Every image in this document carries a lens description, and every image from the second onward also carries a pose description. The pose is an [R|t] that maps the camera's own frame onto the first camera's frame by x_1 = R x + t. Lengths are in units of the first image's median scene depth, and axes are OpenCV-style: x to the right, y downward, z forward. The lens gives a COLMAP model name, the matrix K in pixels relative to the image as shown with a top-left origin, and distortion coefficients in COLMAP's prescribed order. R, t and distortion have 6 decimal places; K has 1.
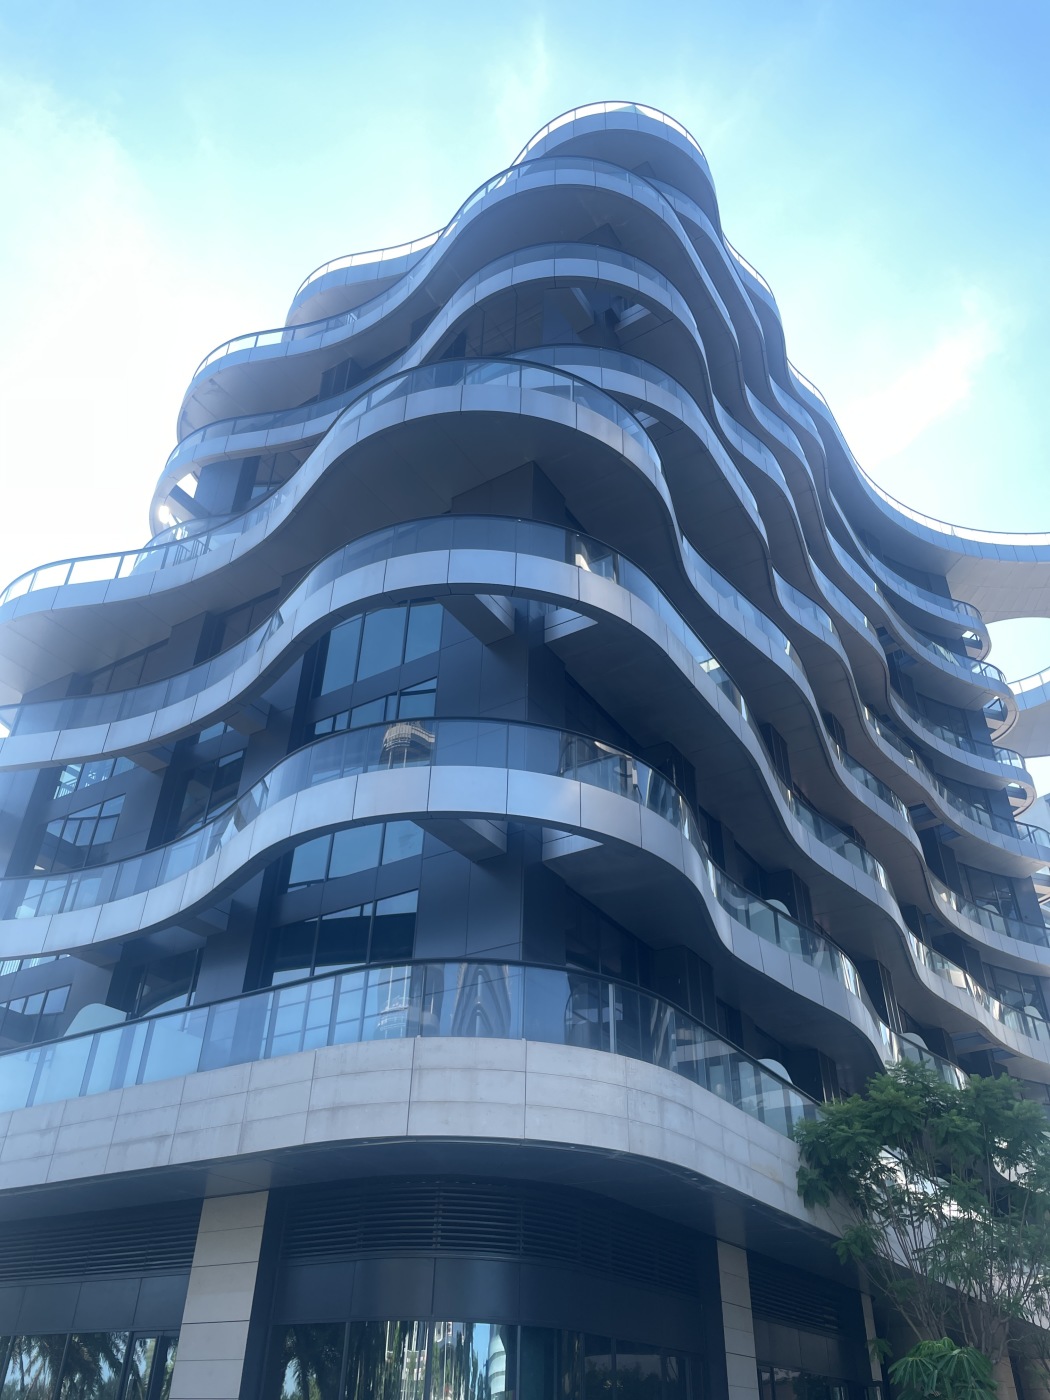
lens RADIAL K [[1043.9, 0, 533.3], [0, 1043.9, 700.3], [0, 0, 1]] dist [0.087918, -0.112607]
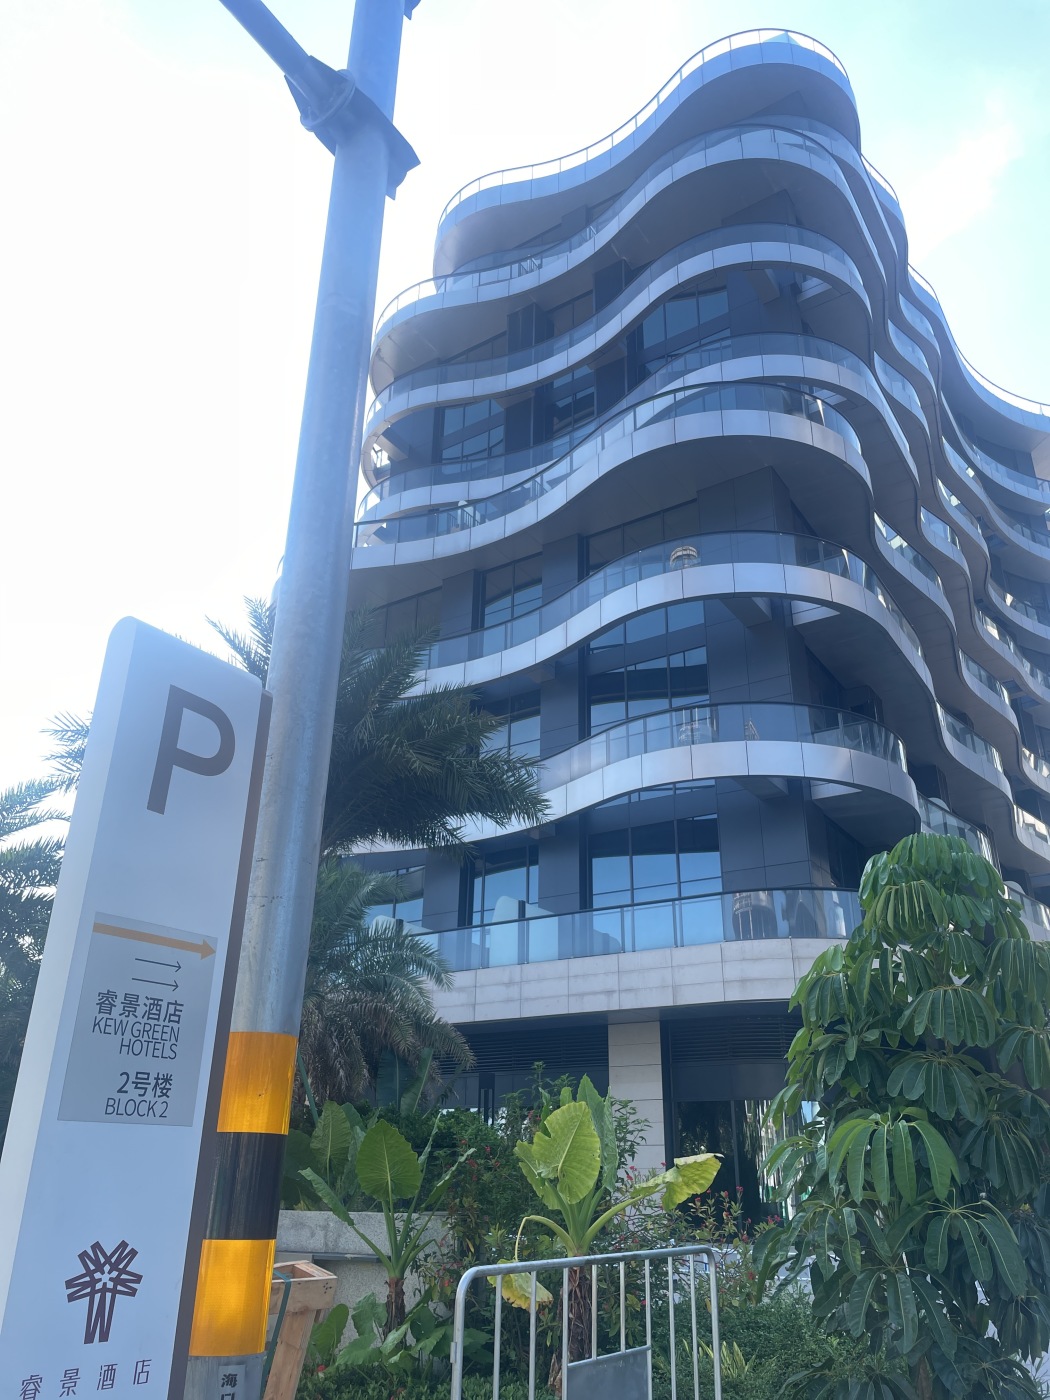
lens RADIAL K [[1043.9, 0, 533.3], [0, 1043.9, 700.3], [0, 0, 1]] dist [0.087918, -0.112607]
pose [[0.999864, -0.012935, -0.010240, -0.203705], [0.014600, 0.982788, 0.184161, -0.140995], [0.007682, -0.184286, 0.982843, -0.212474]]
